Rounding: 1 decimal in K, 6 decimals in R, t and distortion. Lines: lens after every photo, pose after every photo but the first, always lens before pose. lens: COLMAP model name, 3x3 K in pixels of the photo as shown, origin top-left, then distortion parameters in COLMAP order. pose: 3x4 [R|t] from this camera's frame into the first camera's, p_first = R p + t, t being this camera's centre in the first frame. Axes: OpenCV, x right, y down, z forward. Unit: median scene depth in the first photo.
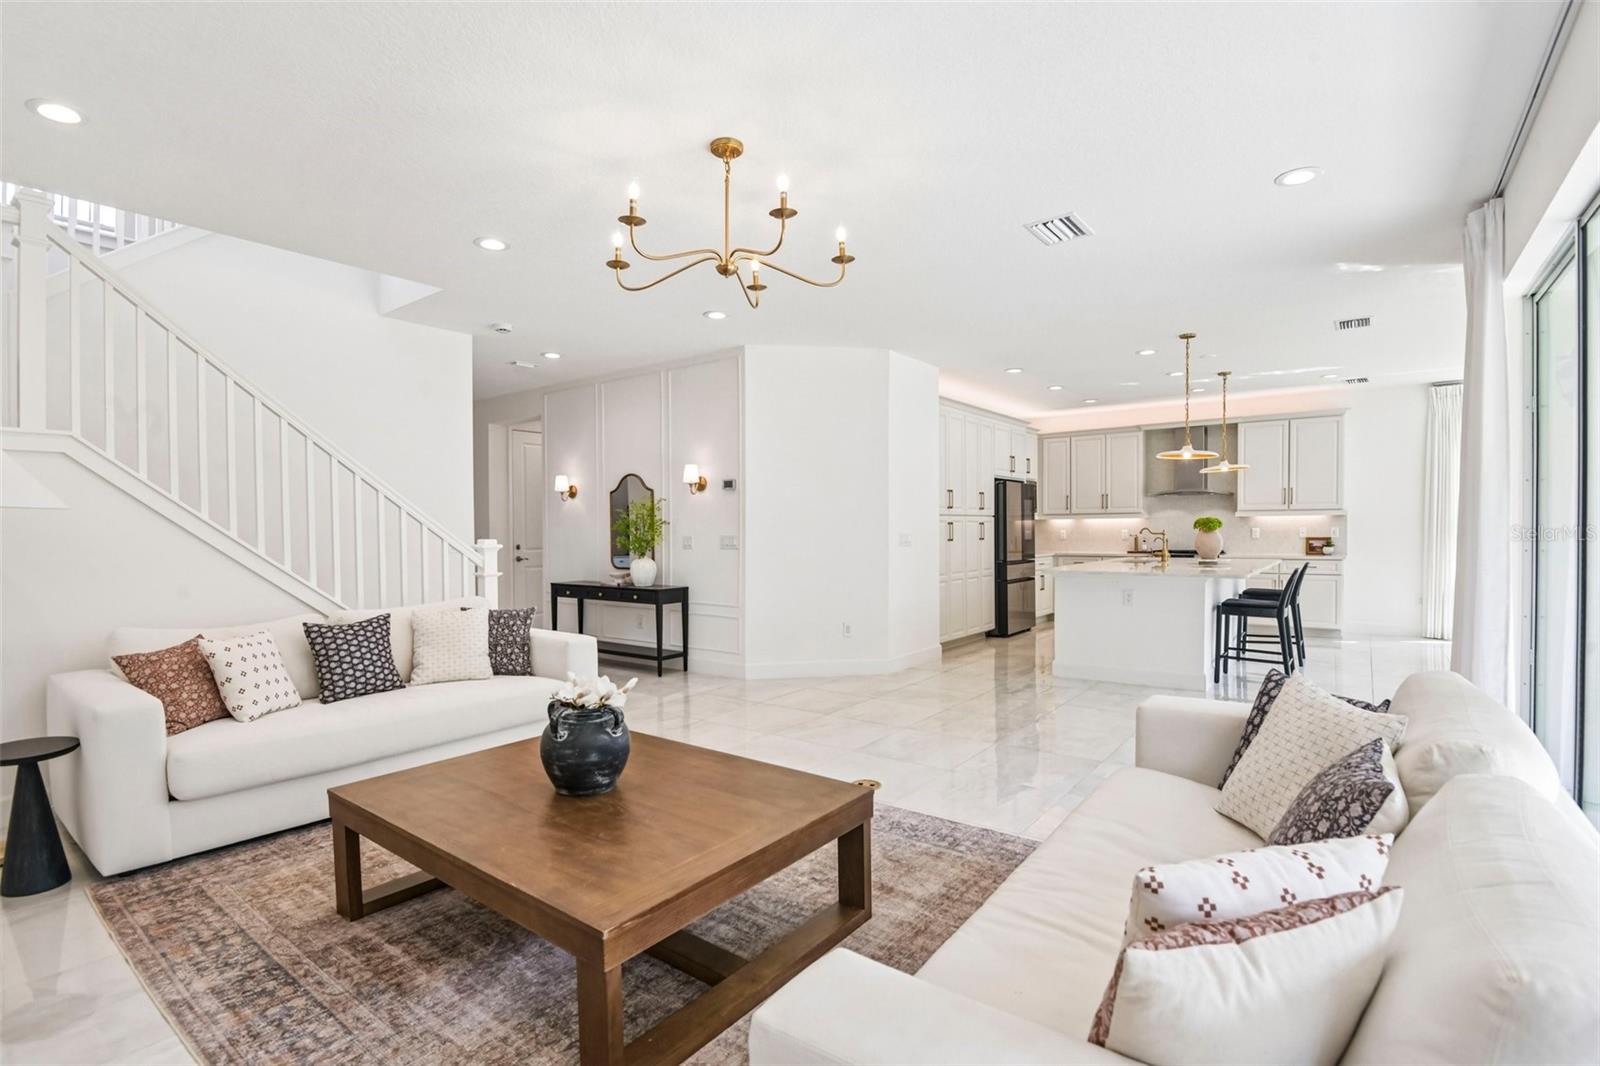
lens RADIAL K [[738.6, 0, 803.3], [0, 738.6, 538.7], [0, 0, 1]] dist [-0.027434, -0.000097]
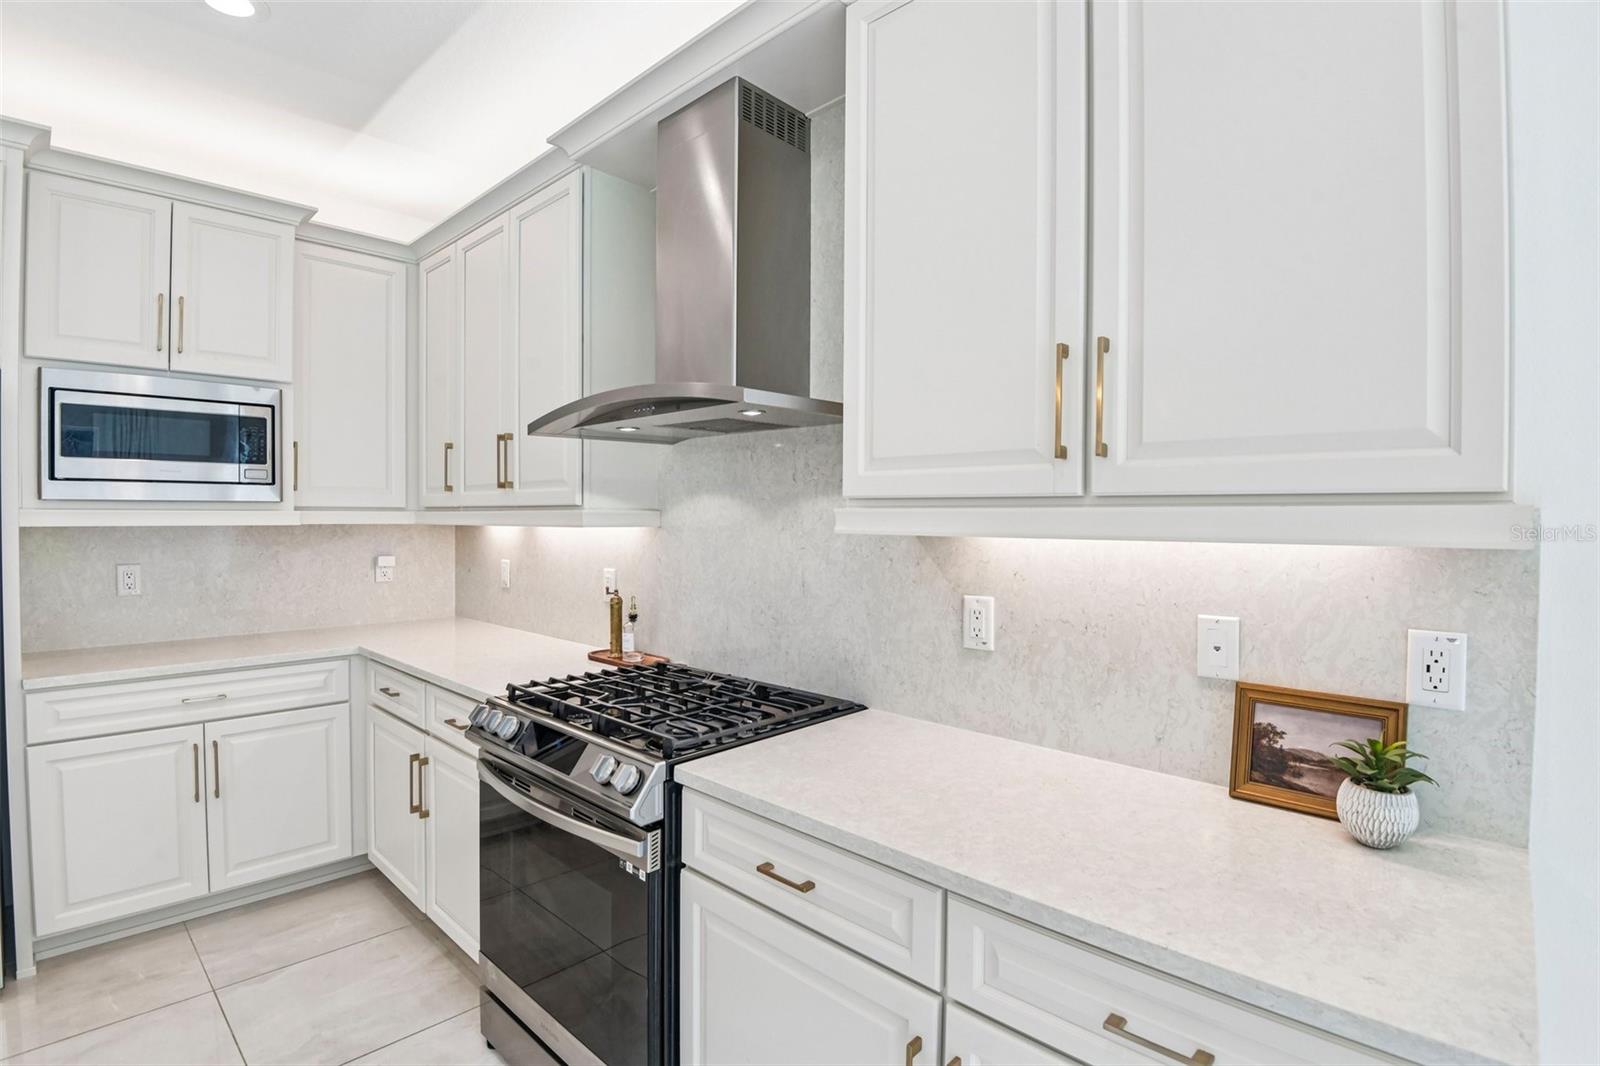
lens RADIAL K [[777.1, 0, 799.3], [0, 777.1, 526.2], [0, 0, 1]] dist [-0.021459, -0.009575]
pose [[0.992311, 0.015726, -0.122769, 0.631195], [-0.015751, 0.999876, 0.000766, -0.033443], [0.122766, 0.001174, 0.992435, 0.848151]]
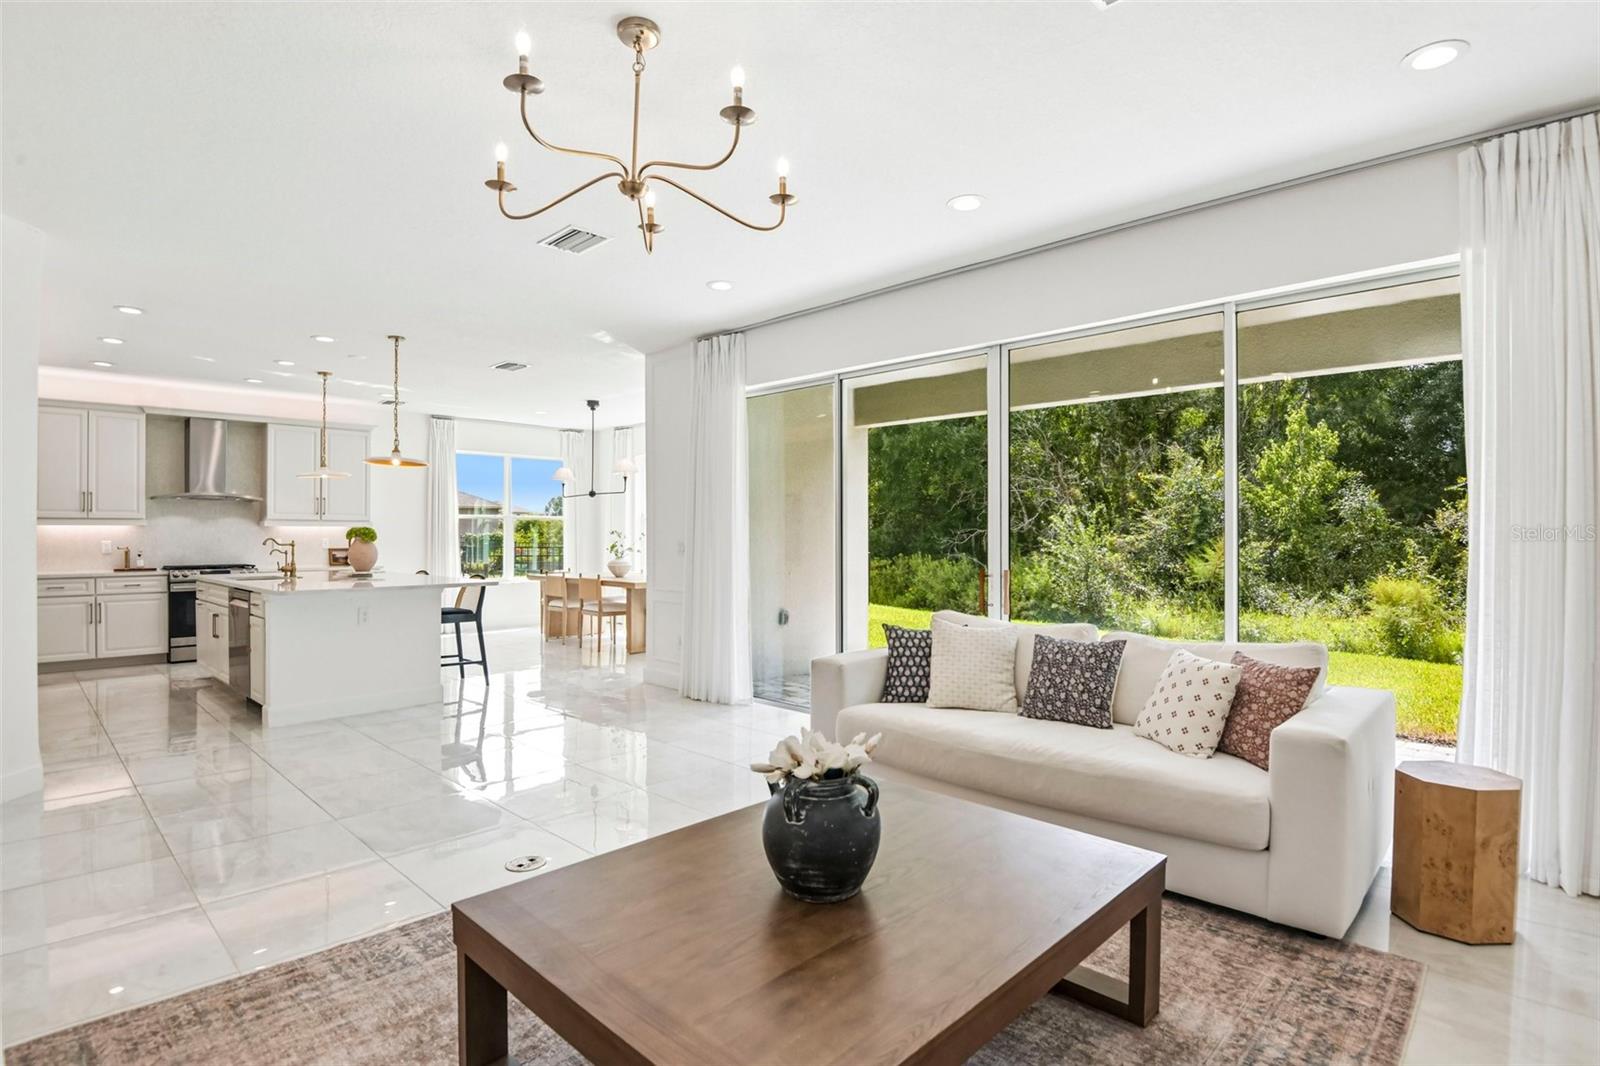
lens RADIAL K [[783.2, 0, 800.0], [0, 783.2, 533.0], [0, 0, 1]] dist [-0.037251, 0.000804]
pose [[0.101530, 0.008688, 0.994795, -0.299439], [0.016437, 0.999811, -0.010409, -0.001051], [-0.994697, 0.017408, 0.101368, 0.260625]]
